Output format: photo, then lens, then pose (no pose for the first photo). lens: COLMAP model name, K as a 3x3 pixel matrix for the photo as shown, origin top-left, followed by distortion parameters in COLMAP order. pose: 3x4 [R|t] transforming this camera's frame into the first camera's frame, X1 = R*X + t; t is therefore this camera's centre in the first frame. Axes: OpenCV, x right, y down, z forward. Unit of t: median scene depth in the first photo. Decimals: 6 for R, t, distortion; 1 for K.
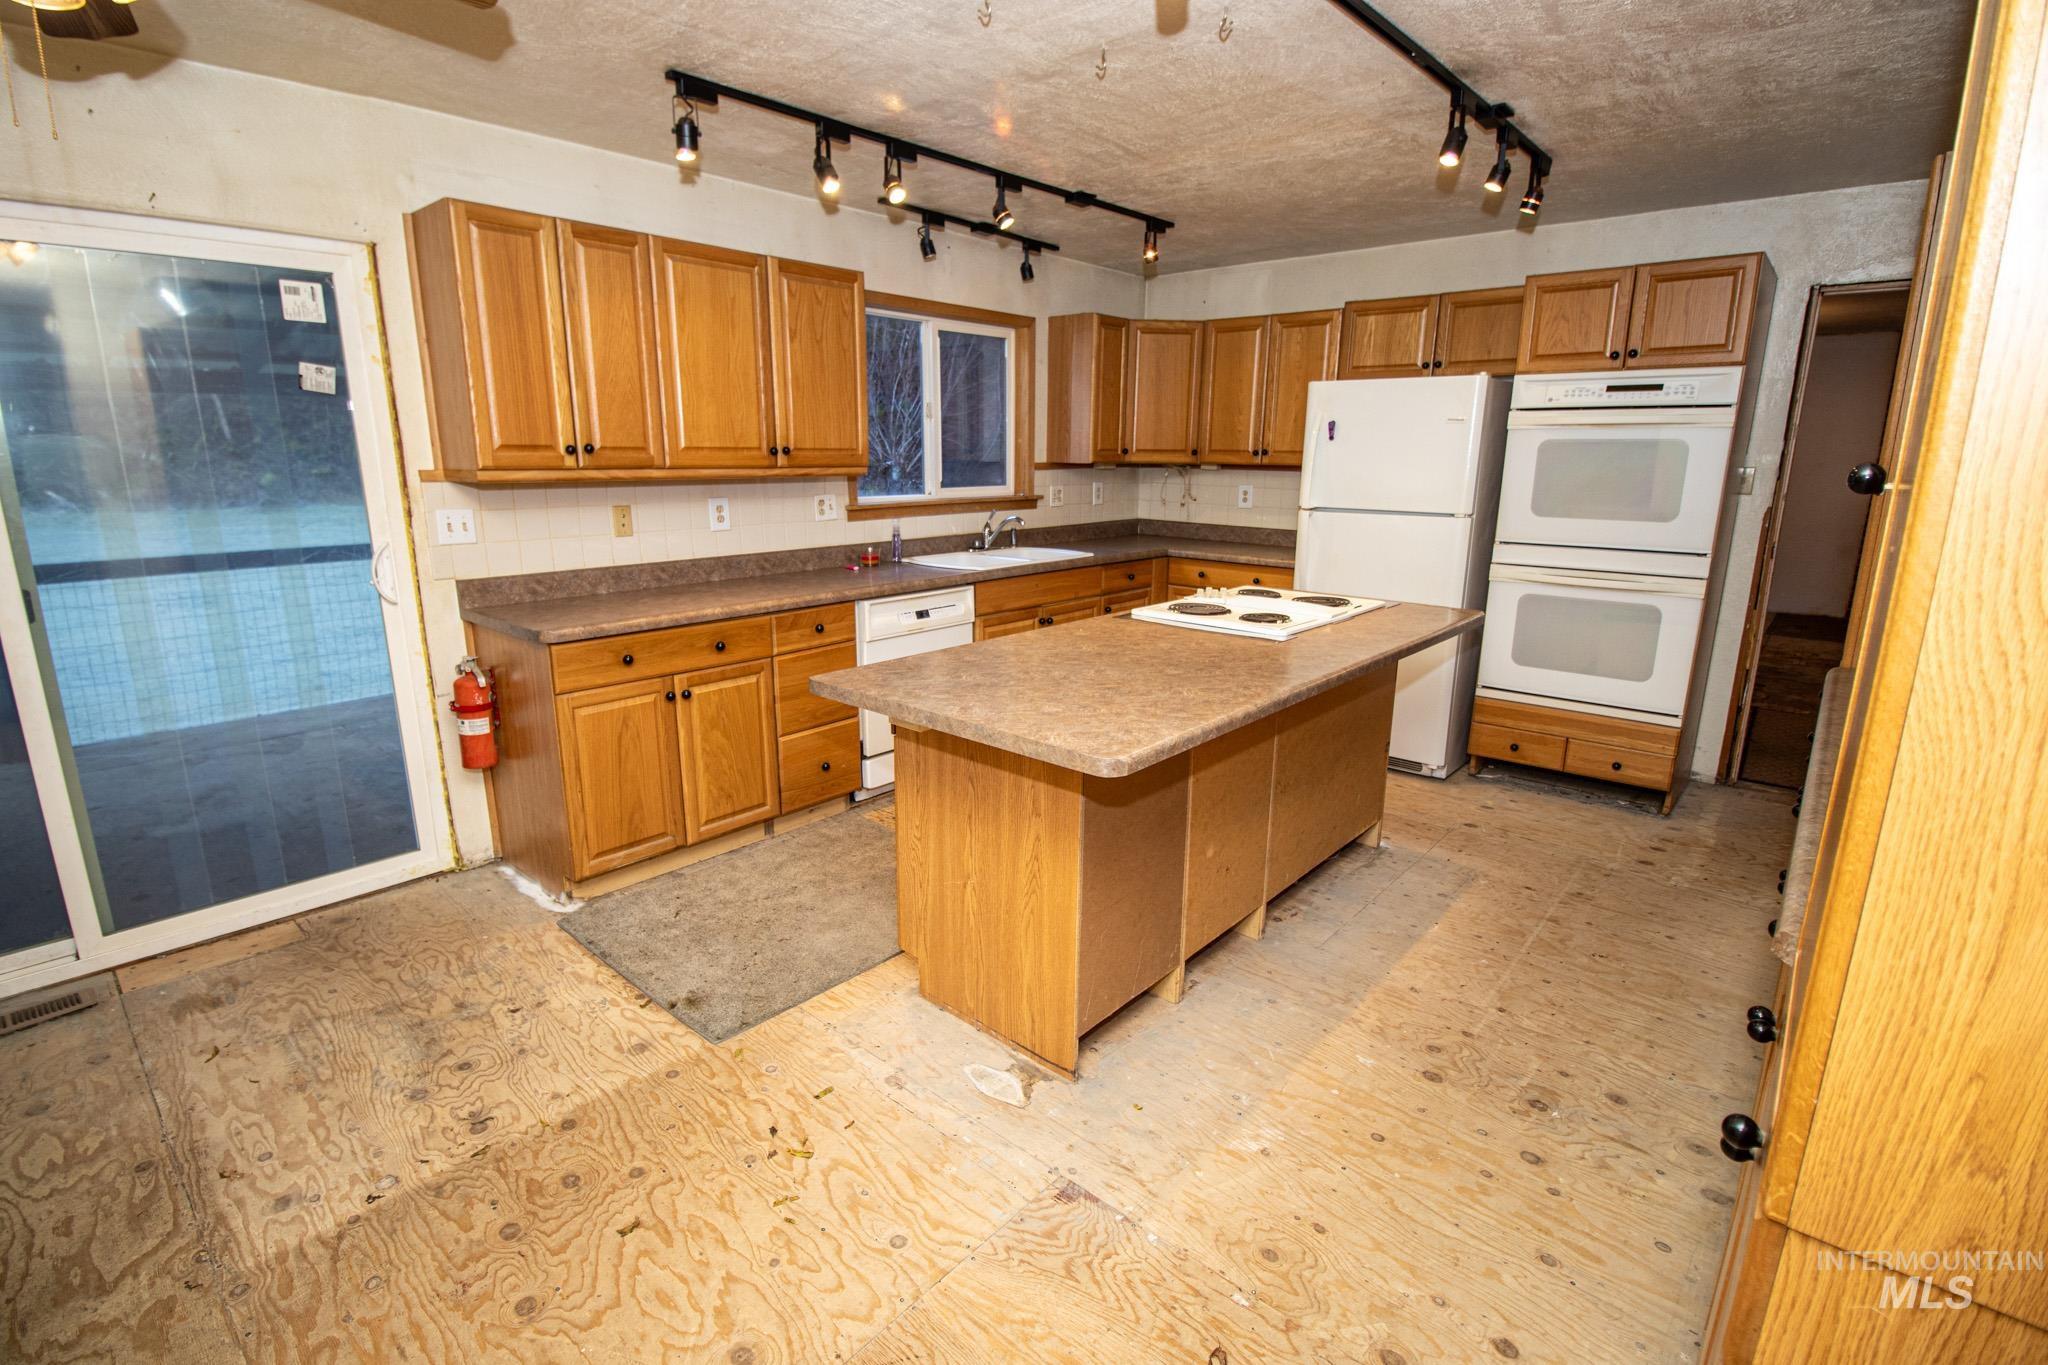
lens RADIAL K [[956.0, 0, 1014.1], [0, 956.0, 673.6], [0, 0, 1]] dist [-0.004539, -0.009814]
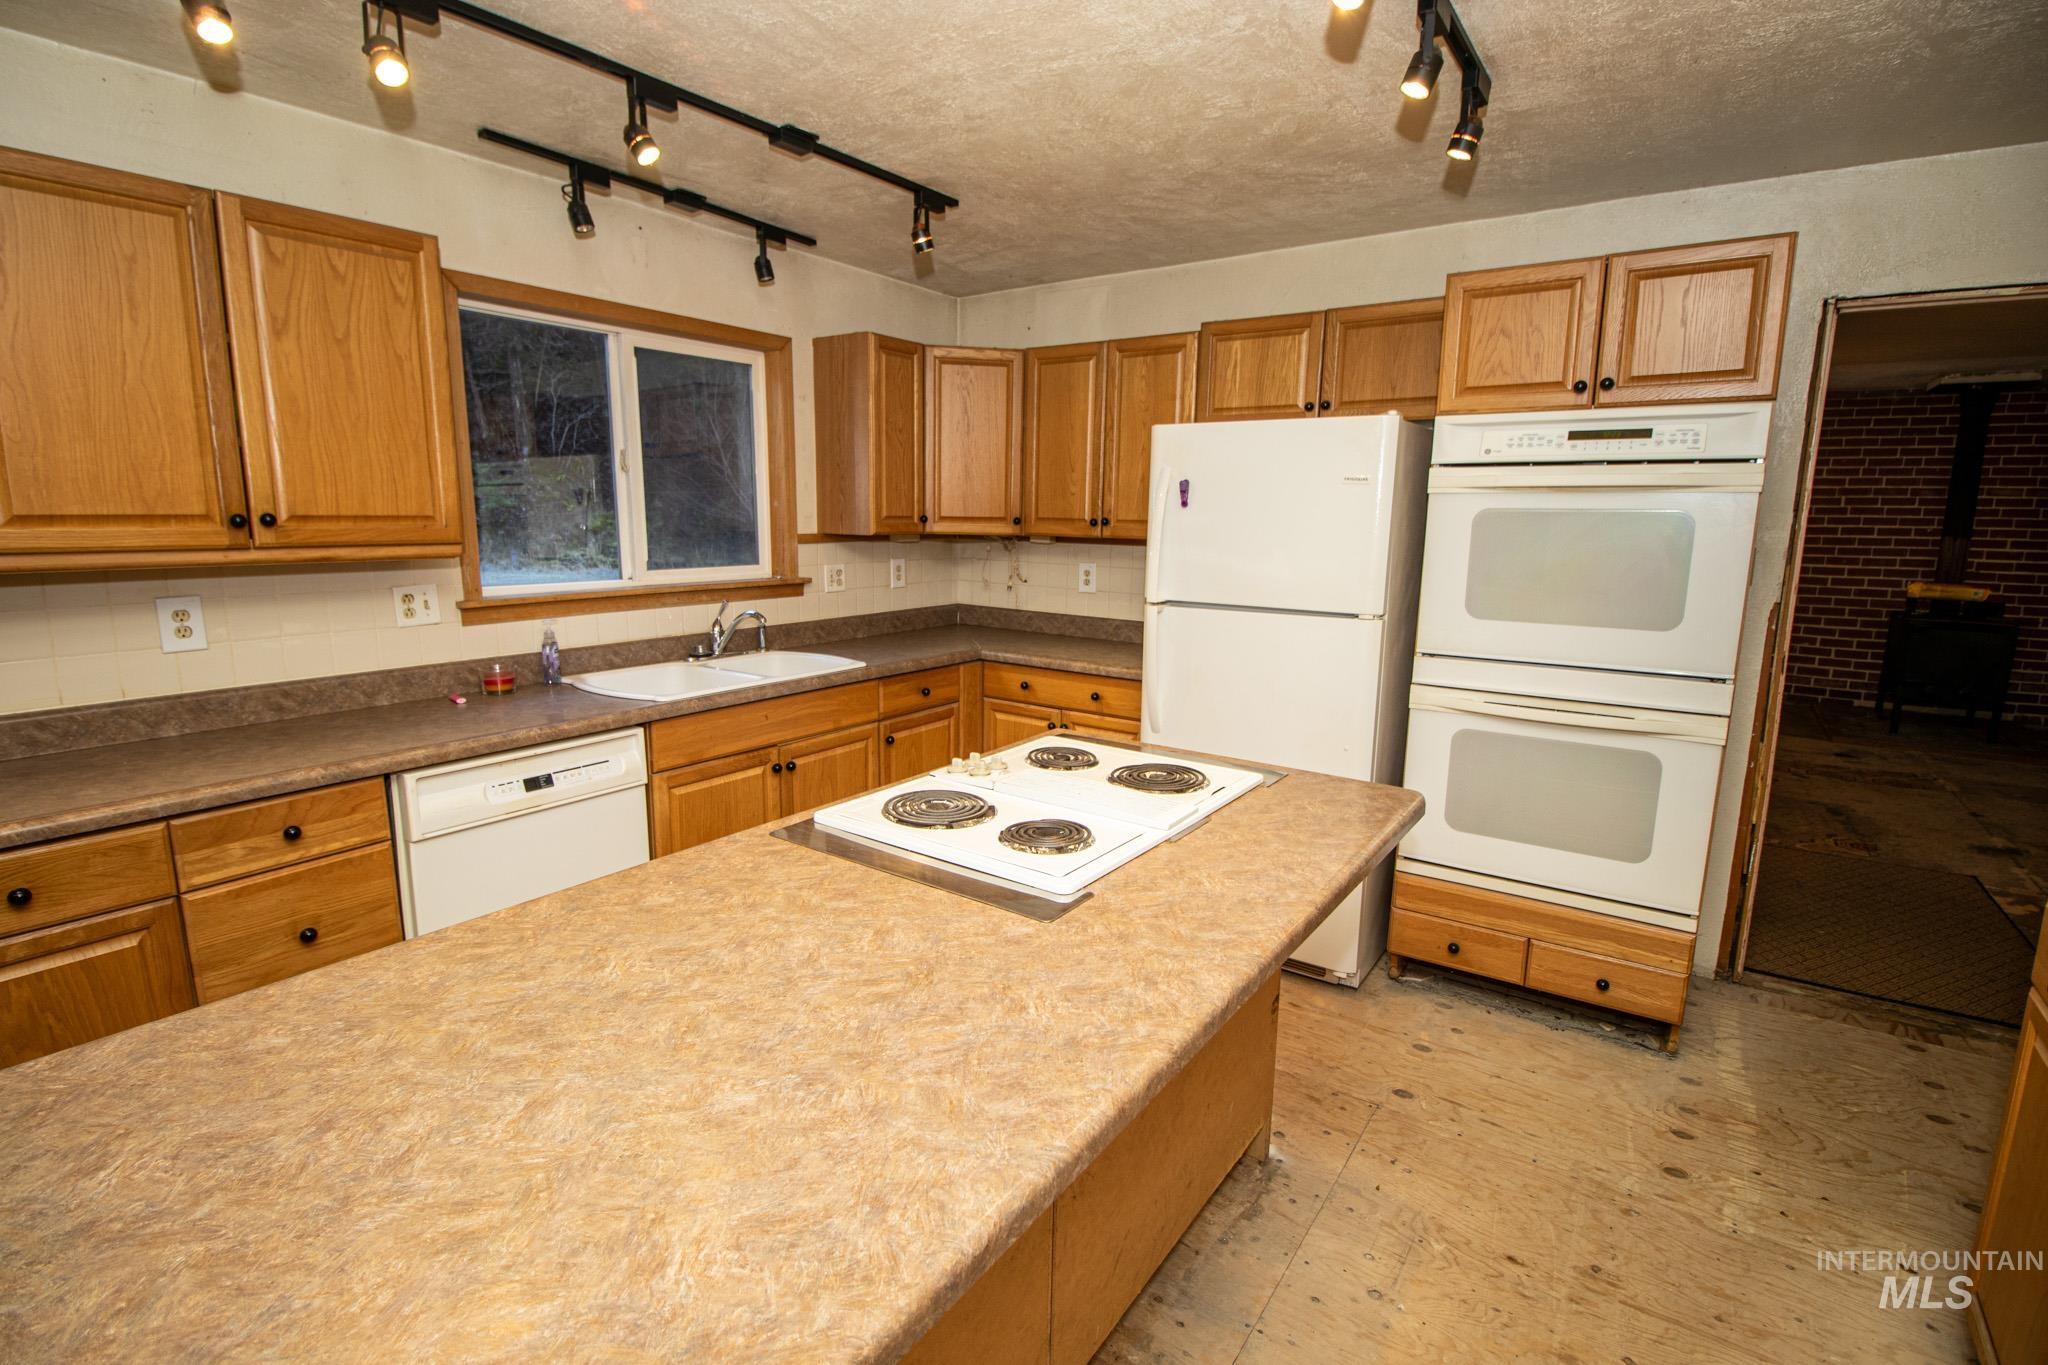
lens RADIAL K [[956.0, 0, 1014.7], [0, 956.0, 675.3], [0, 0, 1]] dist [-0.004539, -0.009814]
pose [[0.994327, -0.011503, 0.105746, 0.142928], [0.017798, 0.998112, -0.058777, -0.088404], [-0.104870, 0.060326, 0.992655, 0.348603]]
